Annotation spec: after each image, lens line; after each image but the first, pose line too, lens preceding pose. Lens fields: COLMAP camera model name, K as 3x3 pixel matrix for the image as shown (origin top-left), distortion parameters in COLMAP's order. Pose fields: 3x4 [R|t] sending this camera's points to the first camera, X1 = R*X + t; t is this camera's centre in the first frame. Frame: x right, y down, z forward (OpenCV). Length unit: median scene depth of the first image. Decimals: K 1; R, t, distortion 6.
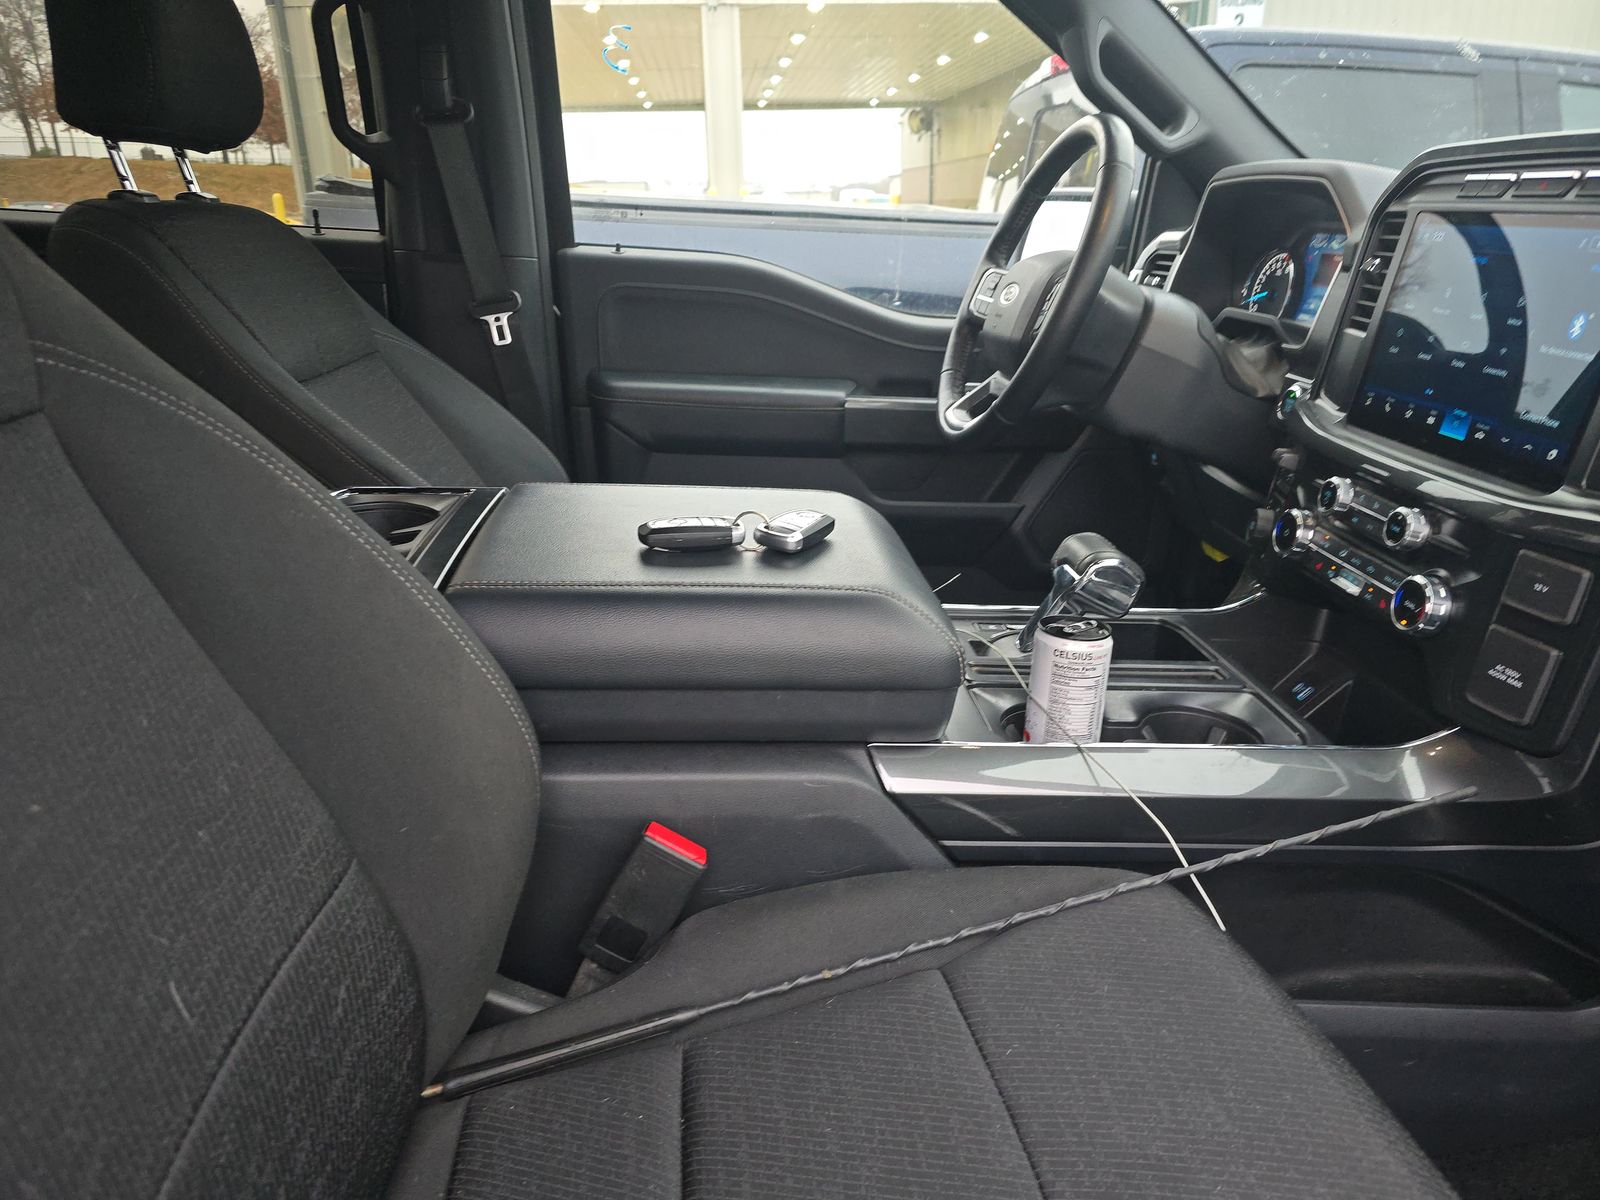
lens RADIAL K [[1042.7, 0, 800.0], [0, 1042.7, 600.0], [0, 0, 1]] dist [0.033535, -0.027319]
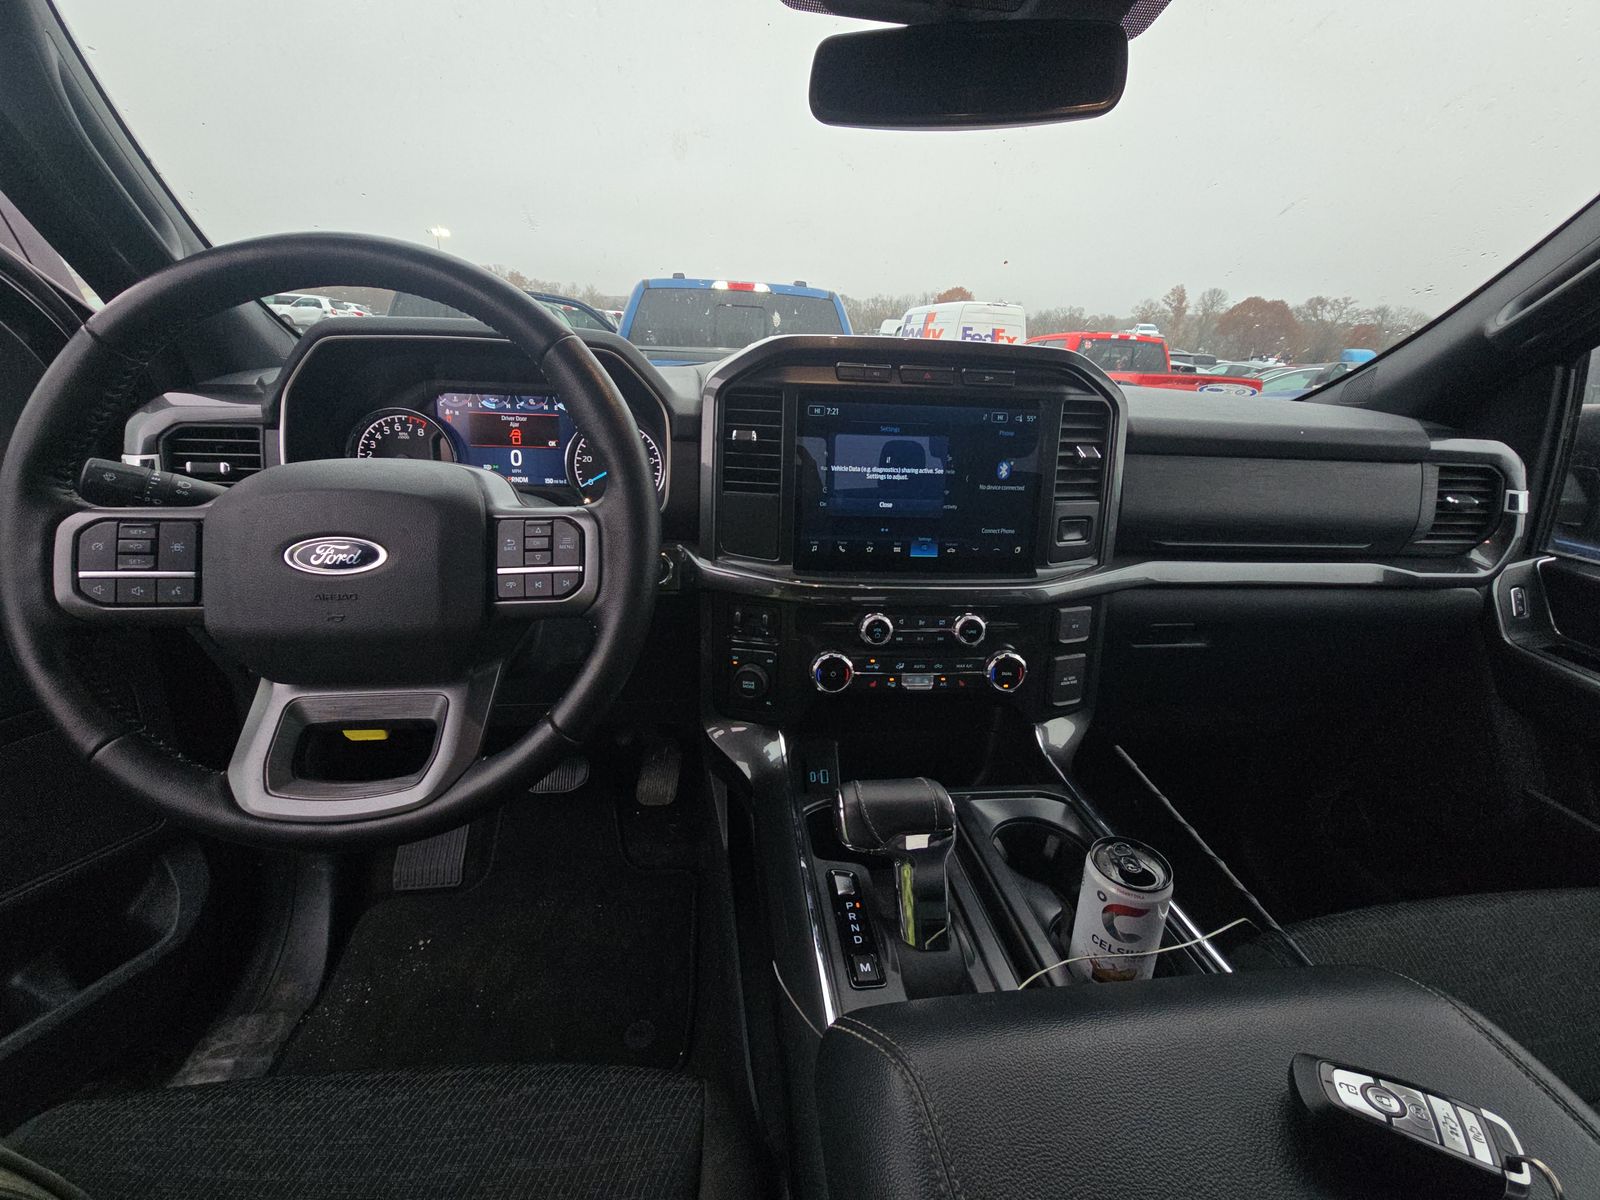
lens RADIAL K [[651.1, 0, 800.0], [0, 651.1, 600.0], [0, 0, 1]] dist [-0.000421, 0.000000]
pose [[-0.040161, -0.366161, 0.929684, -0.177918], [0.307423, 0.880774, 0.360178, -0.452124], [-0.950725, 0.300271, 0.077193, 1.085829]]
